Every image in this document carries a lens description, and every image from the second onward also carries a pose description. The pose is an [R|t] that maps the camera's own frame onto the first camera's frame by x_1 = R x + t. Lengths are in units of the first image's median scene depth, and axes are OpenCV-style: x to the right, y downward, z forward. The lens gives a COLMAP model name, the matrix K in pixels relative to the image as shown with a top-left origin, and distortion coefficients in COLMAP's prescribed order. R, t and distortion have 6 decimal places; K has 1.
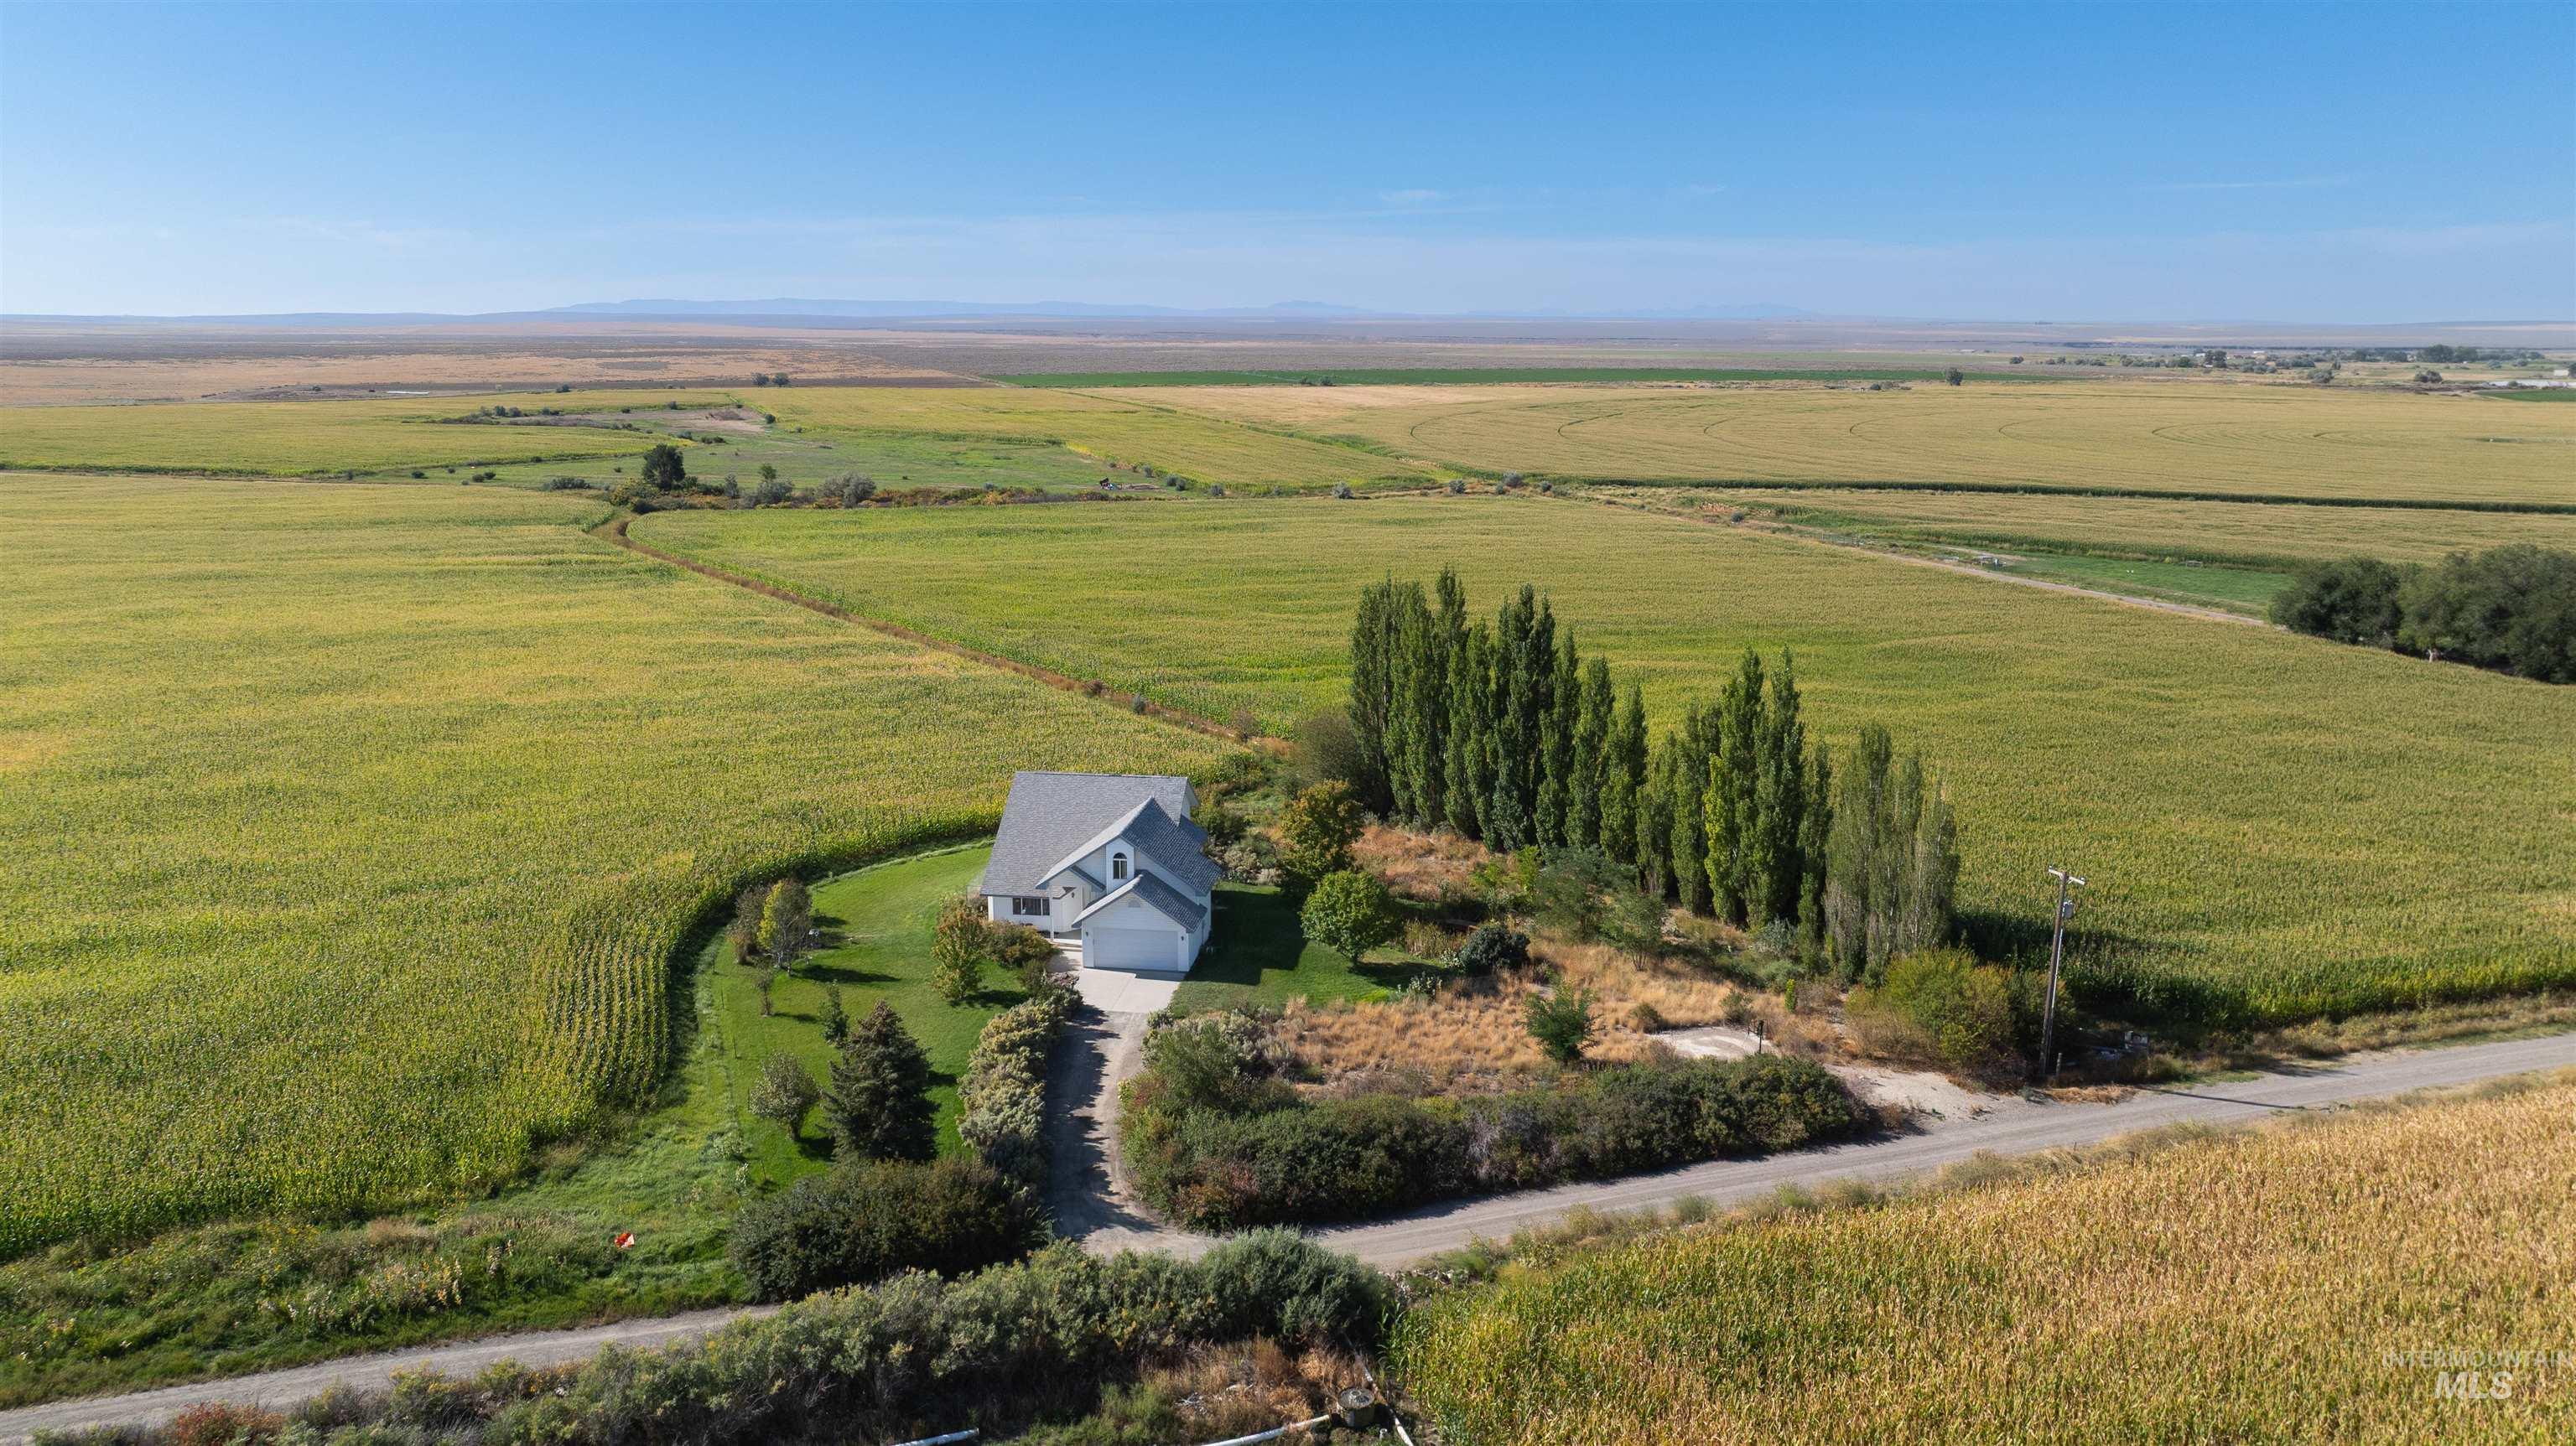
lens RADIAL K [[1840.5, 0, 1344.9], [0, 1840.5, 679.4], [0, 0, 1]] dist [-0.003646, 0.000912]
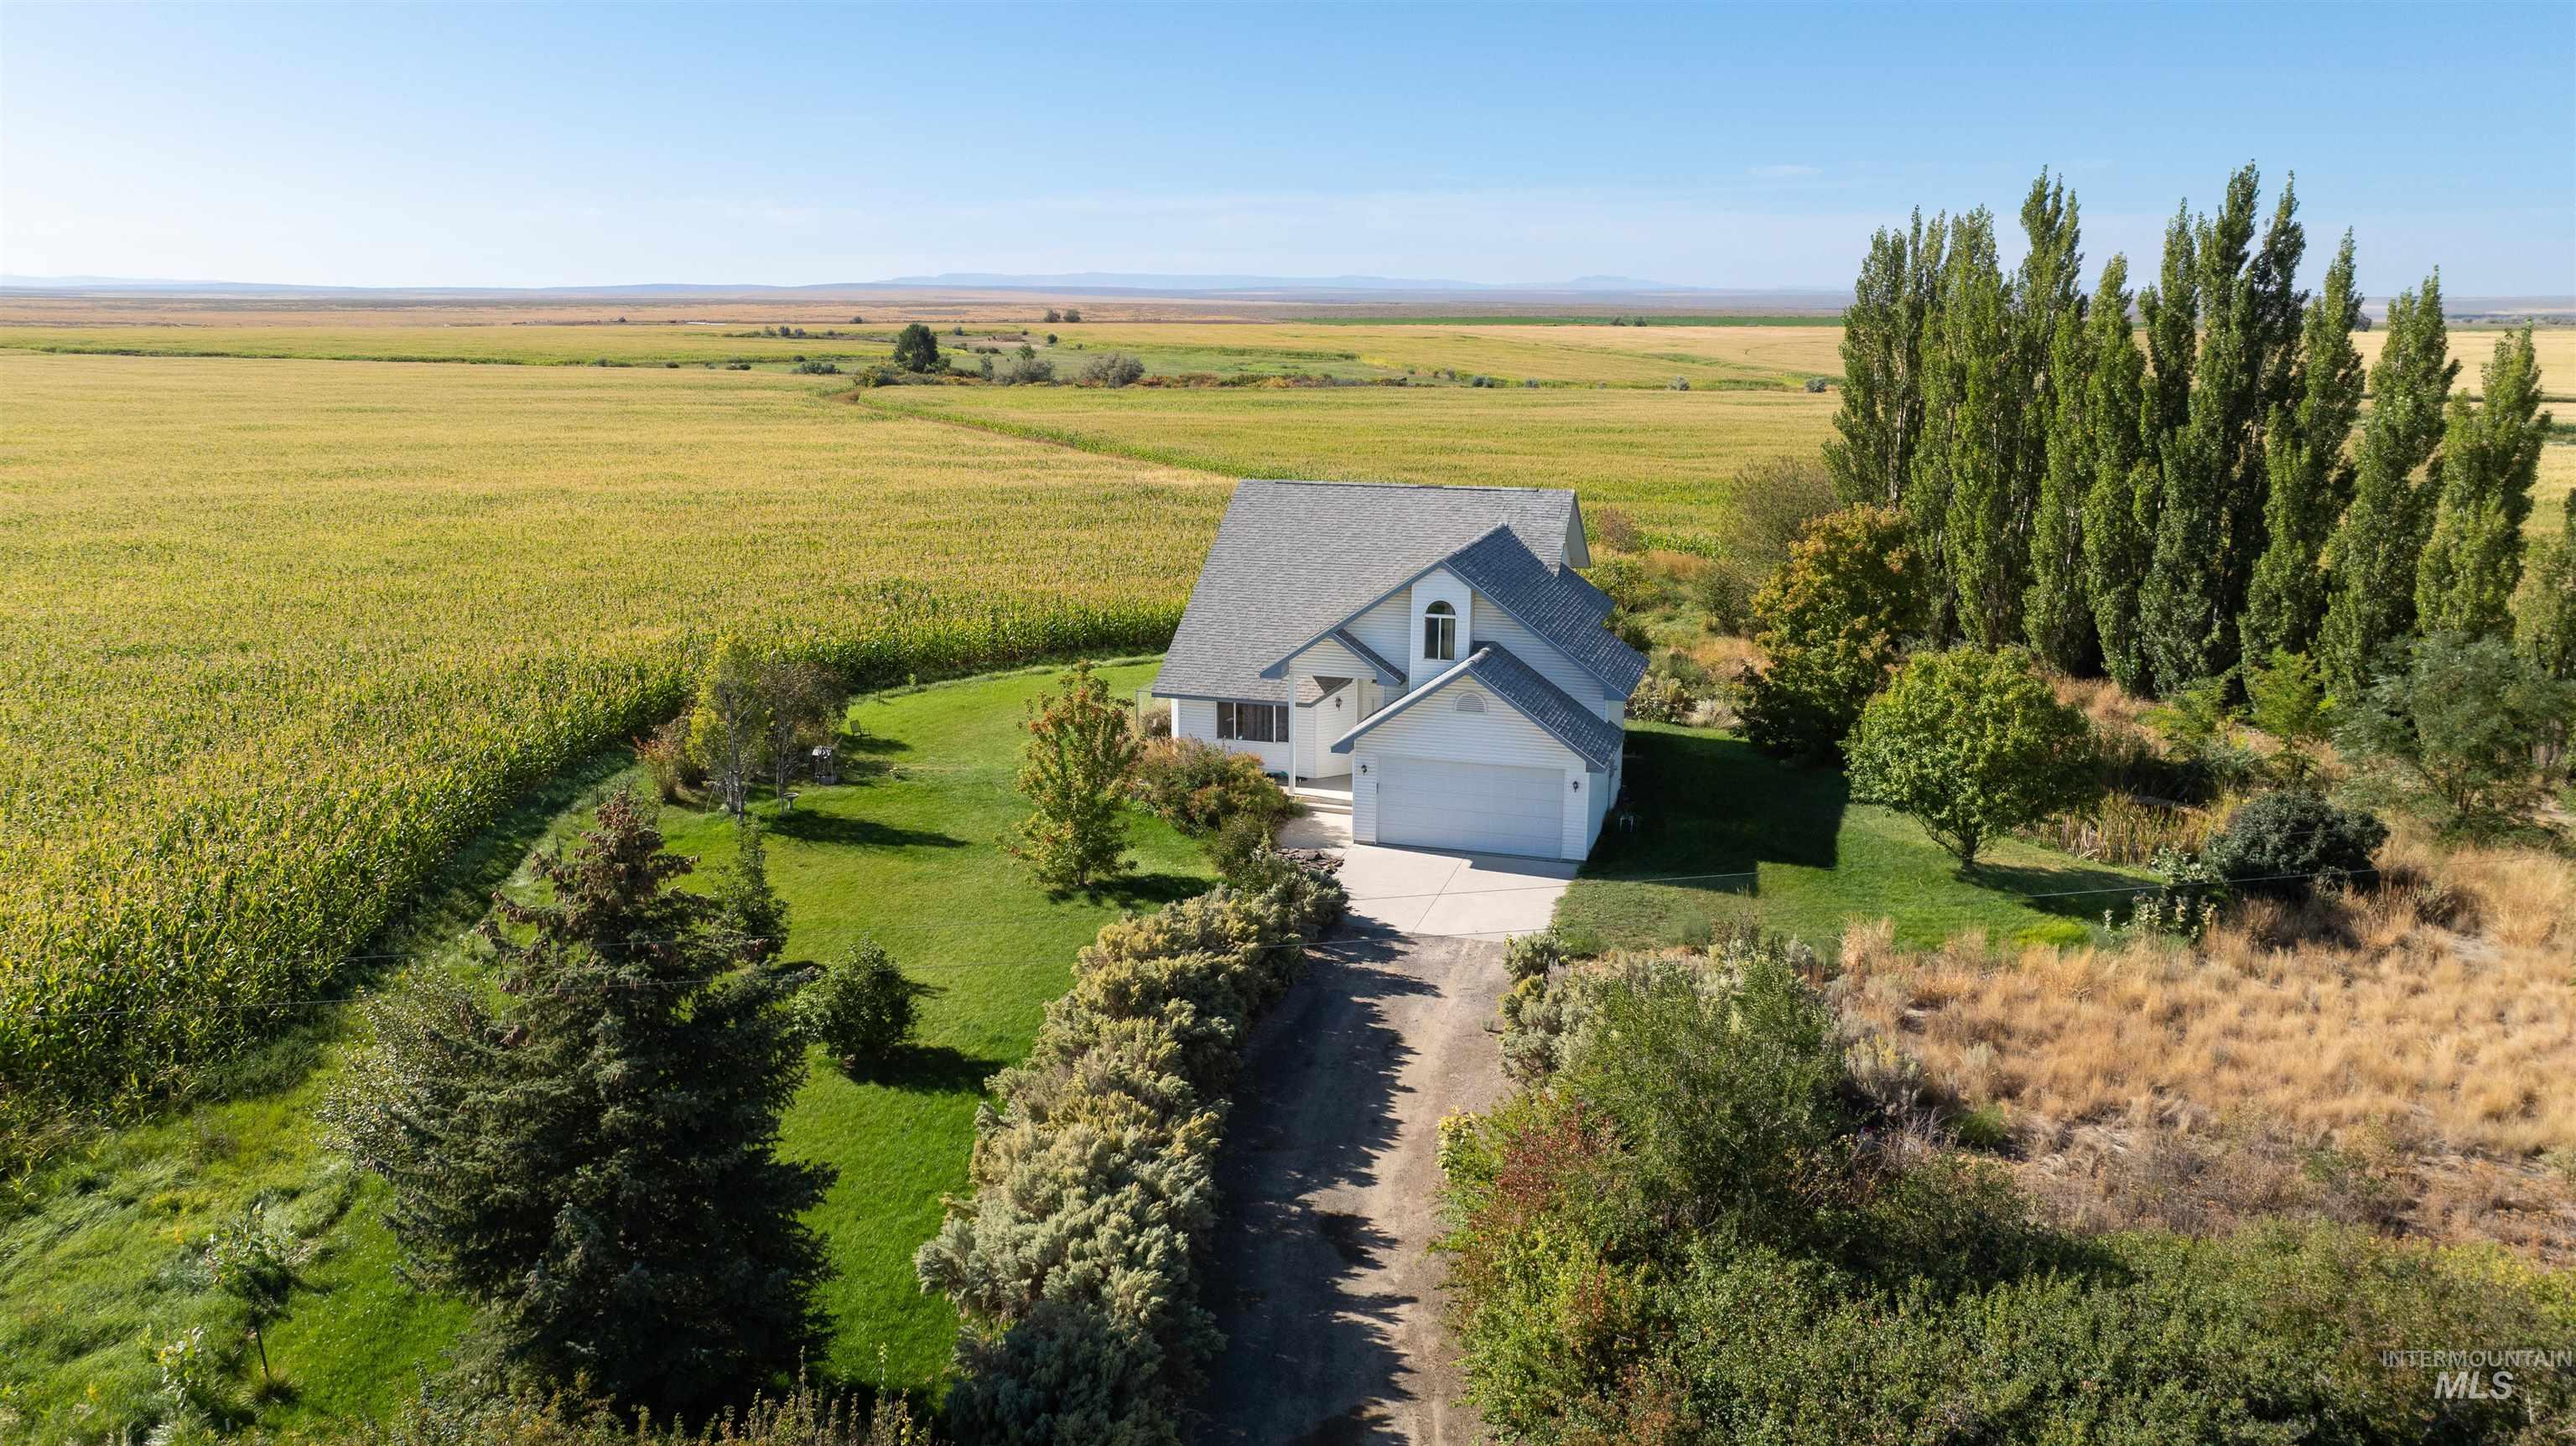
lens RADIAL K [[1815.3, 0, 1288.0], [0, 1815.3, 723.0], [0, 0, 1]] dist [-0.025984, 0.007381]
pose [[0.982217, 0.032545, -0.184904, -0.074630], [-0.026507, 0.999035, 0.035033, 0.109794], [0.185866, -0.029509, 0.982132, 0.544635]]
